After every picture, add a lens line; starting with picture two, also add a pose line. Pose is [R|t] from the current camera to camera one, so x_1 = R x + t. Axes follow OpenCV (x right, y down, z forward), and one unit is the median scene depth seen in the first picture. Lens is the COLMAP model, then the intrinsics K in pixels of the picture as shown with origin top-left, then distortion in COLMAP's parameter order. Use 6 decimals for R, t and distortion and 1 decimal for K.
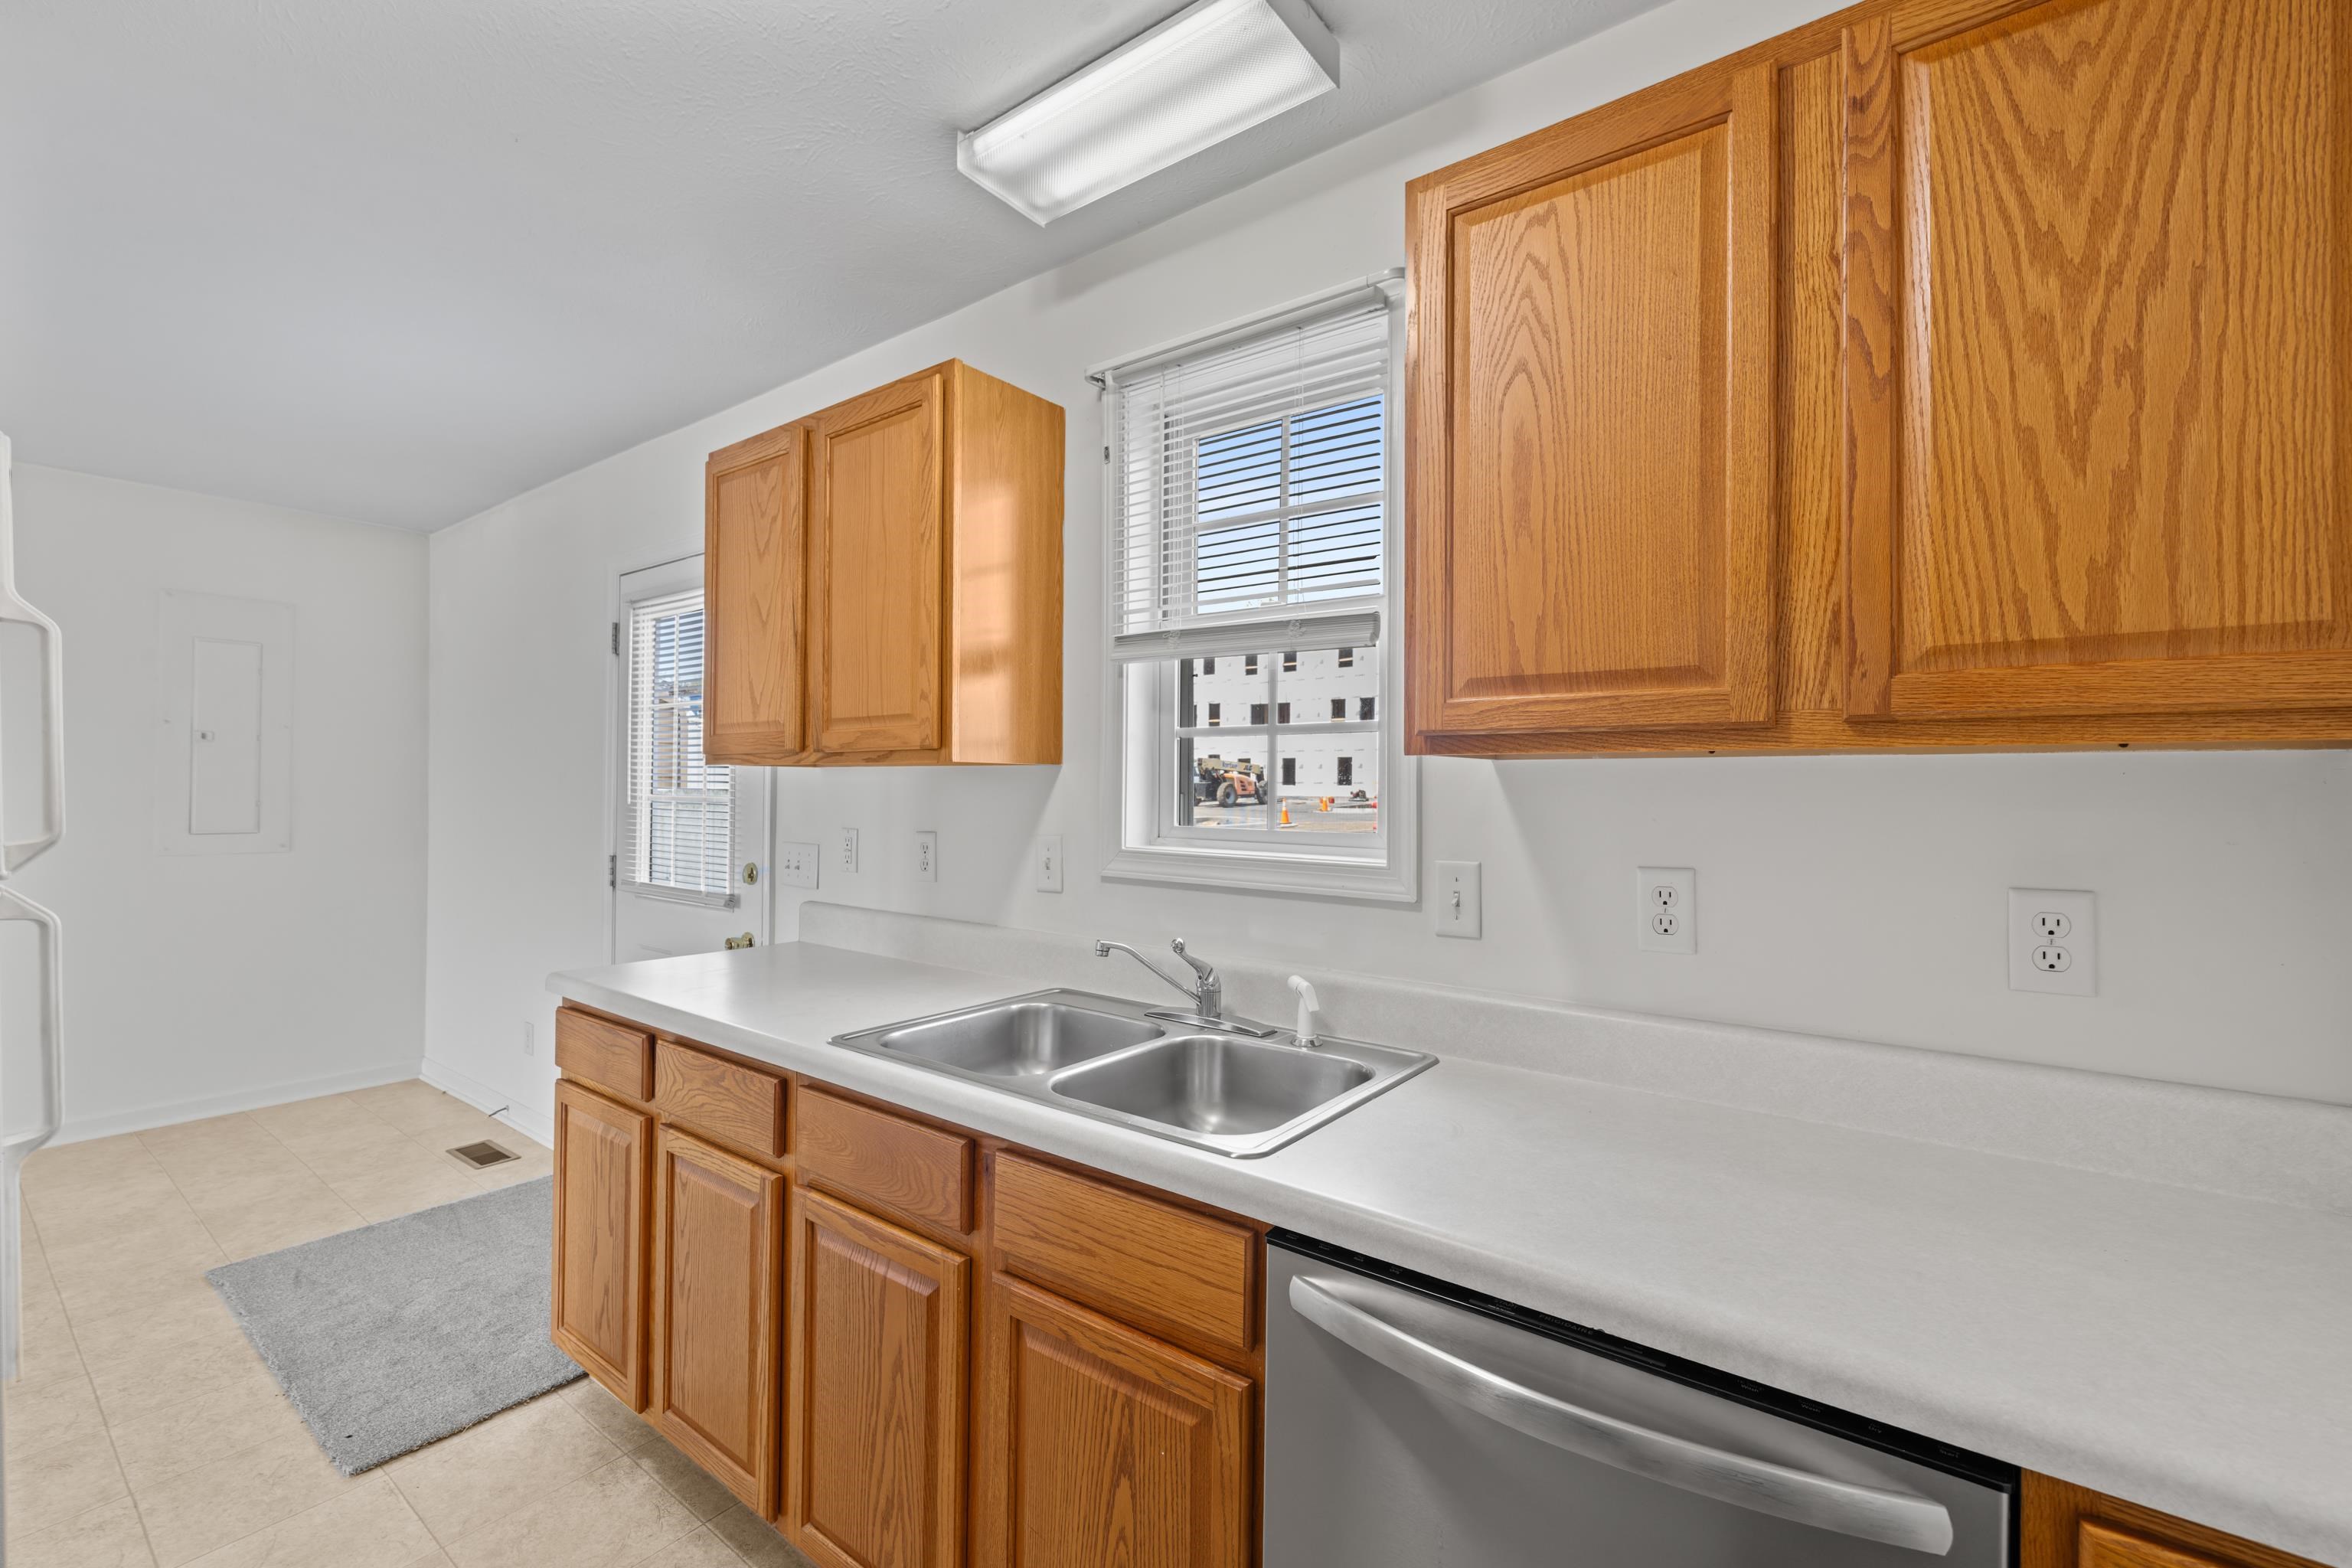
lens RADIAL K [[914.5, 0, 1179.8], [0, 914.5, 792.3], [0, 0, 1]] dist [-0.014976, 0.000008]
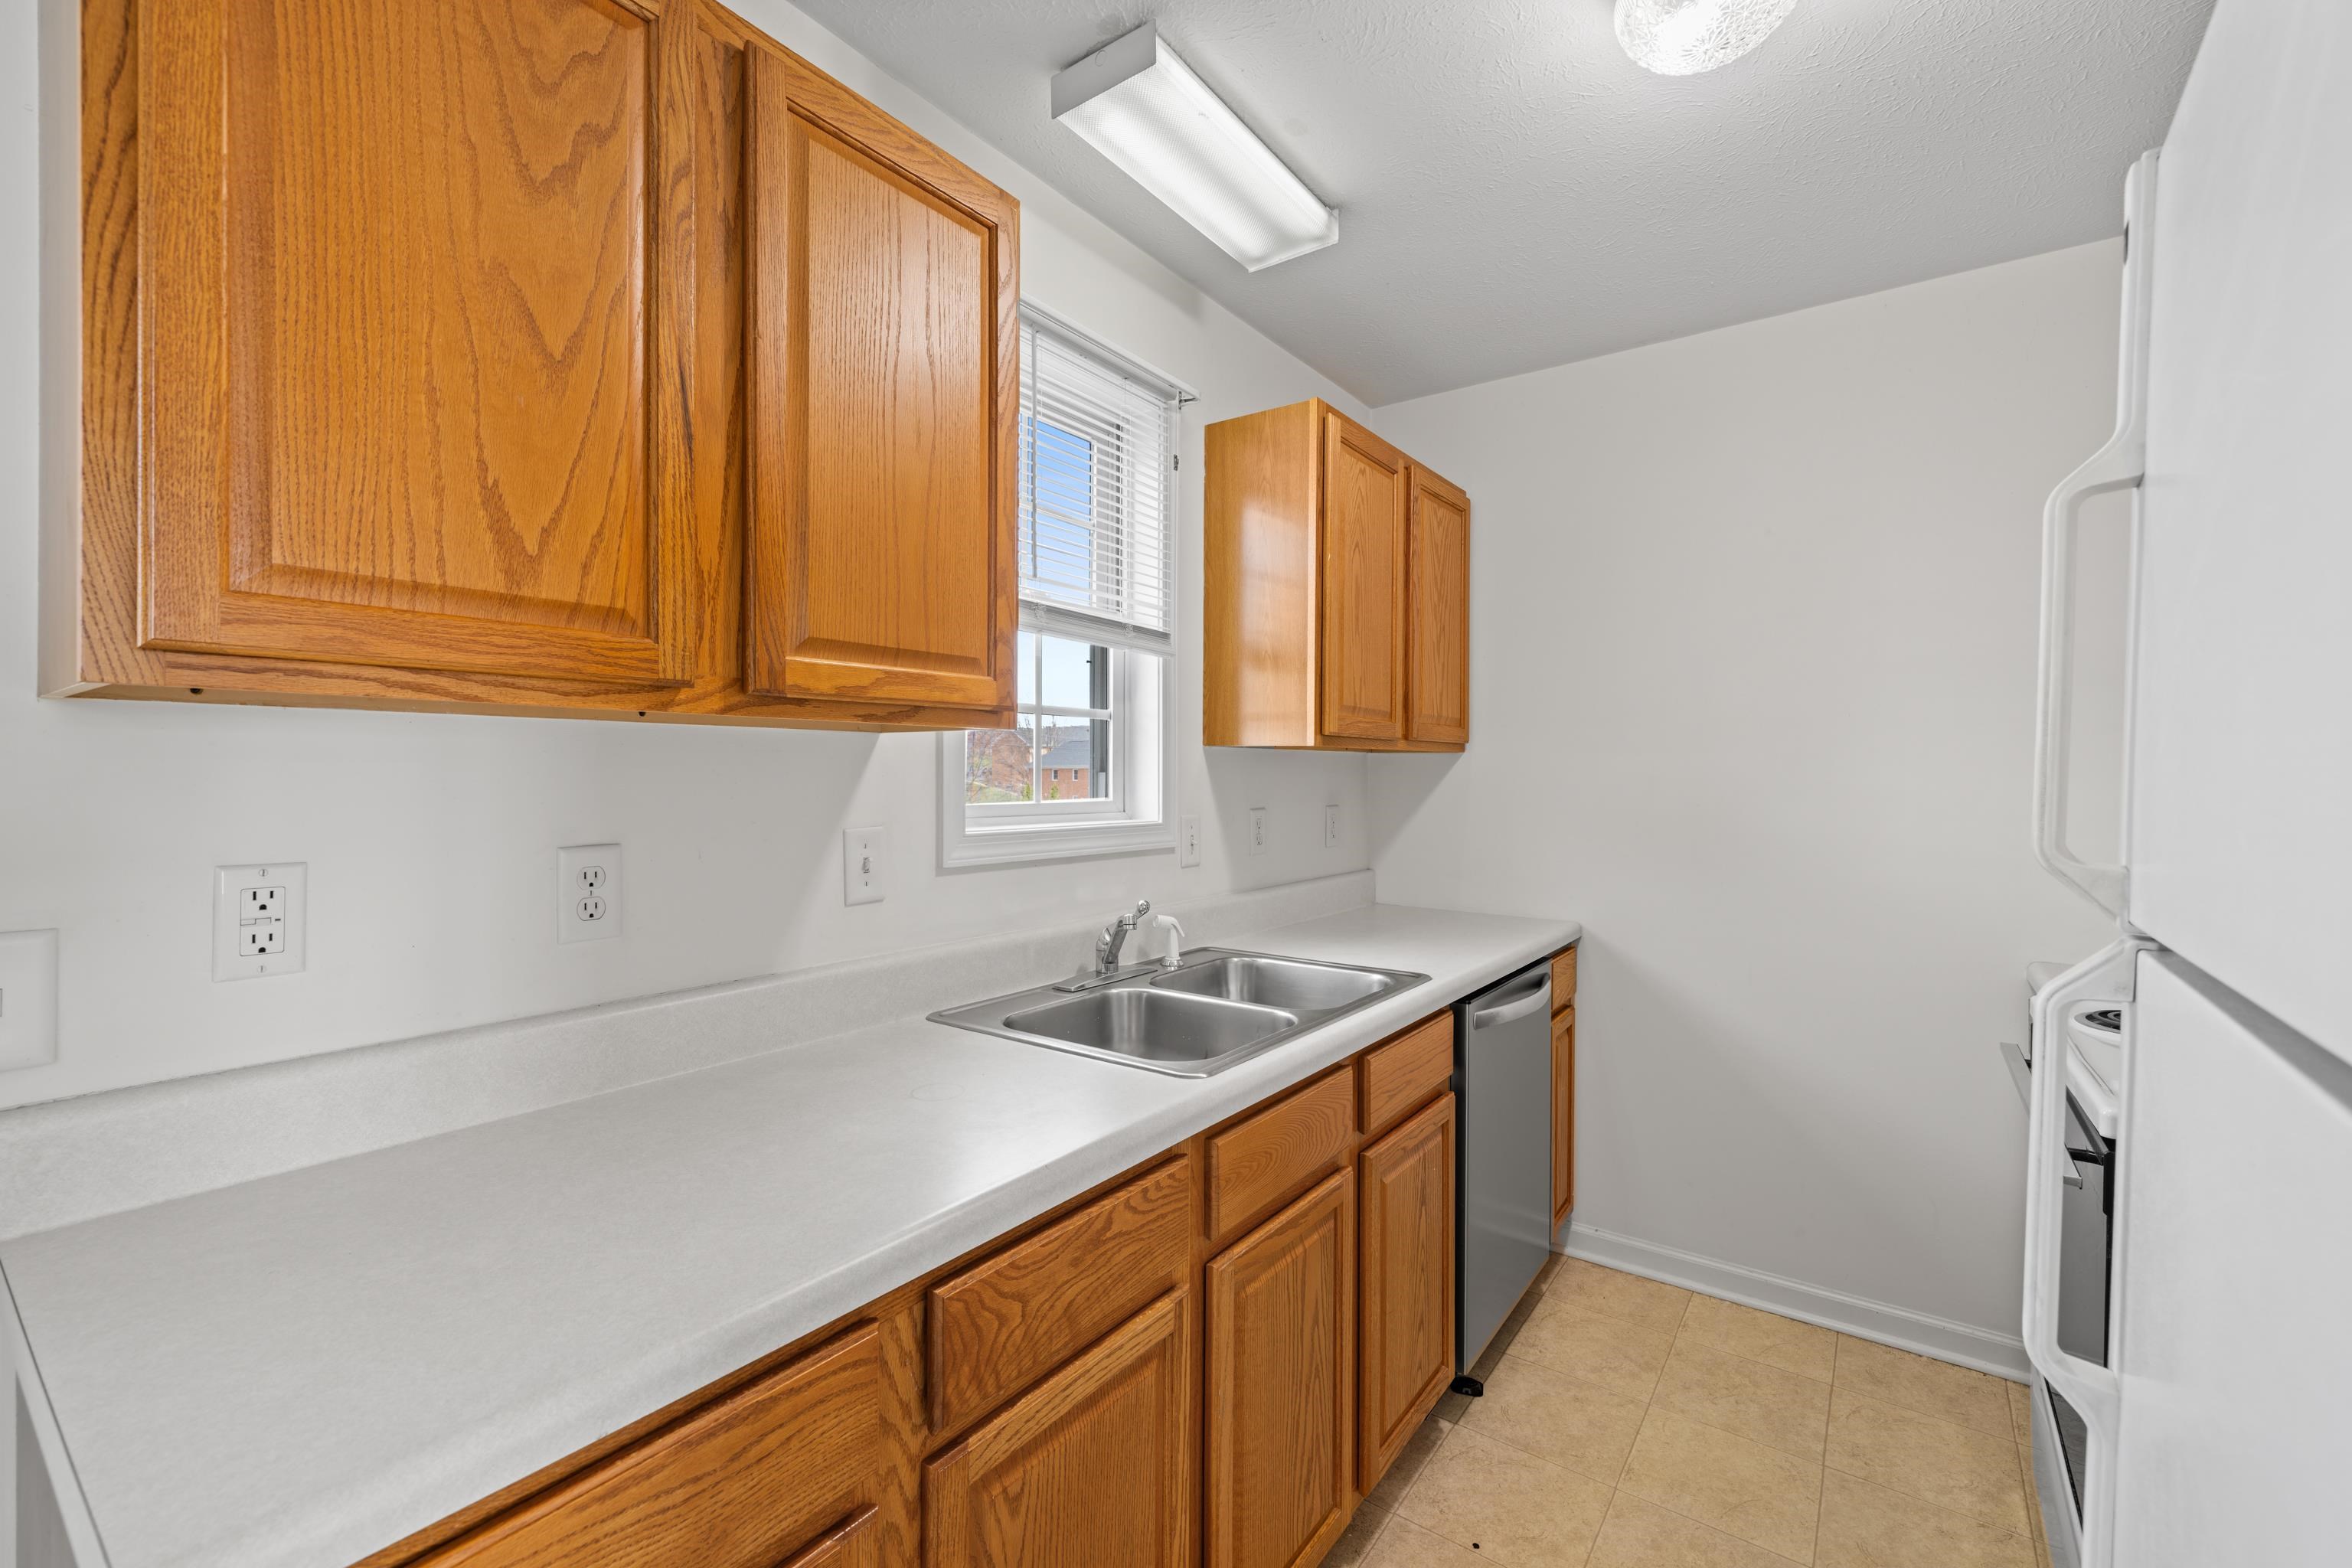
lens RADIAL K [[991.7, 0, 1183.9], [0, 991.7, 775.1], [0, 0, 1]] dist [0.003732, -0.000576]
pose [[0.011489, -0.004598, 0.999923, -0.902689], [-0.007084, 0.999964, 0.004680, -0.002706], [-0.999909, -0.007137, 0.011456, 0.710064]]
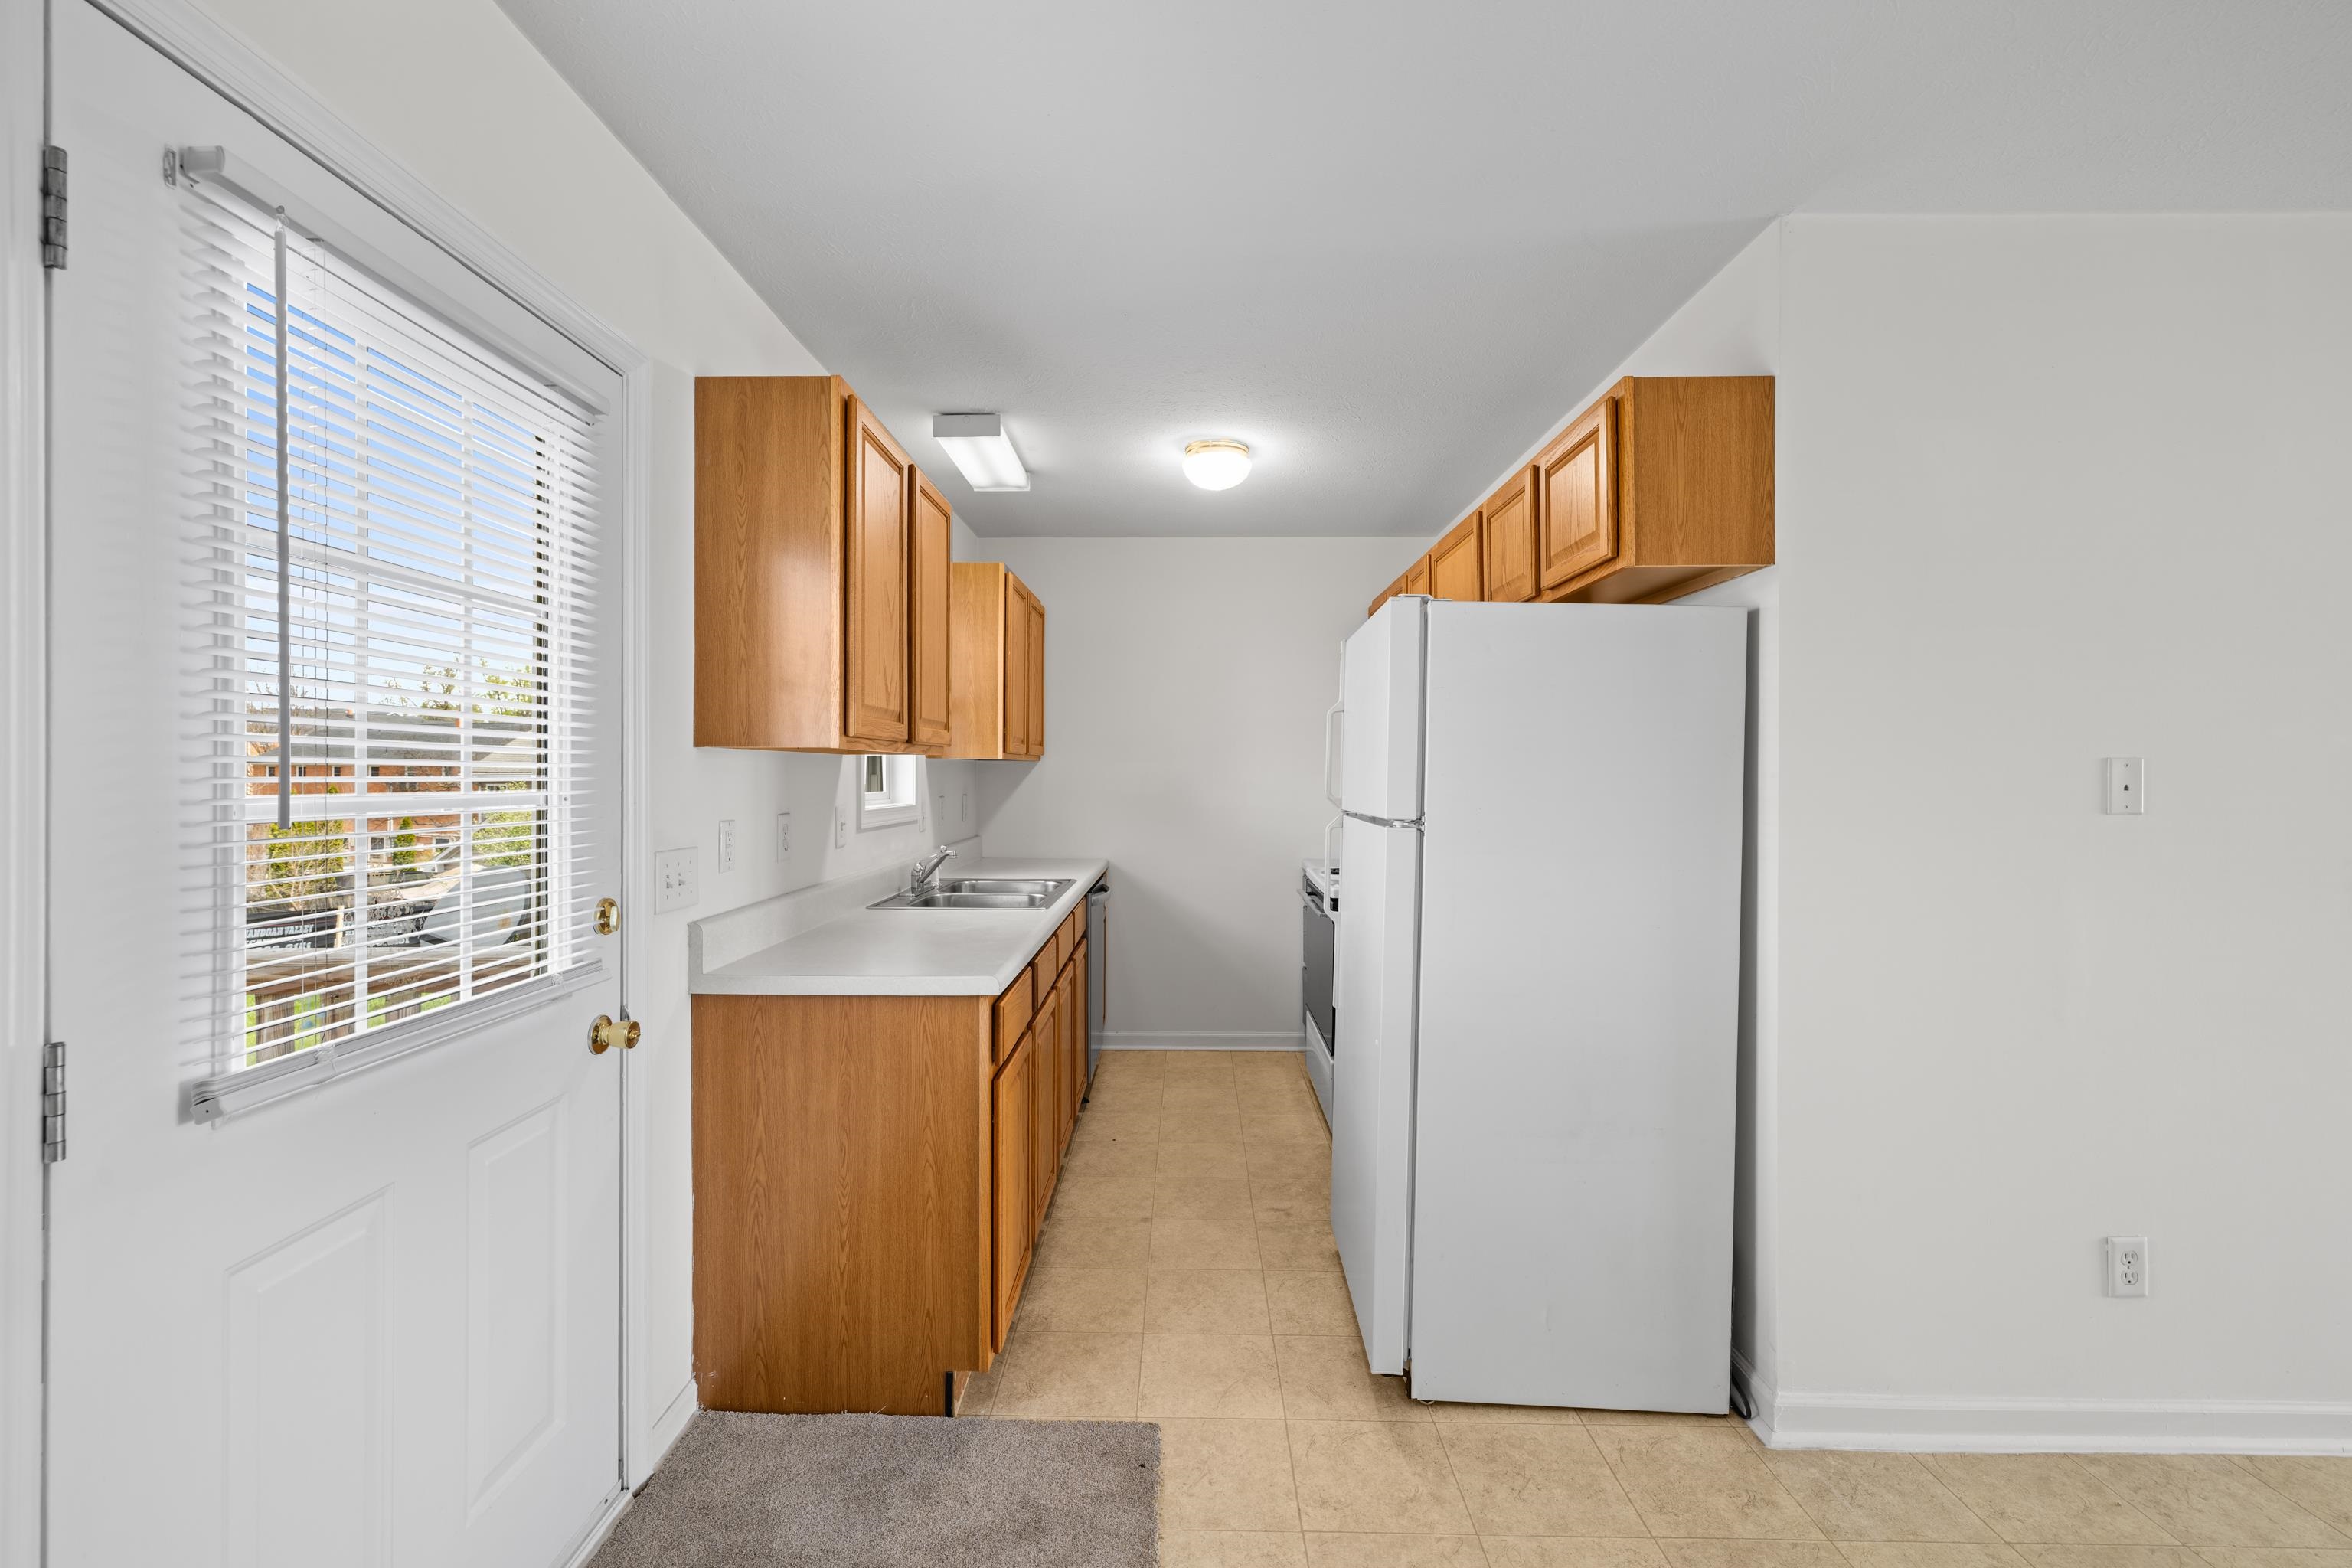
lens RADIAL K [[991.7, 0, 1176.2], [0, 991.7, 772.5], [0, 0, 1]] dist [0.003732, -0.000576]
pose [[-0.561869, -0.003742, 0.827218, -1.584315], [-0.003701, 0.999991, 0.002009, -0.010212], [-0.827218, -0.001933, -0.561878, 1.367598]]
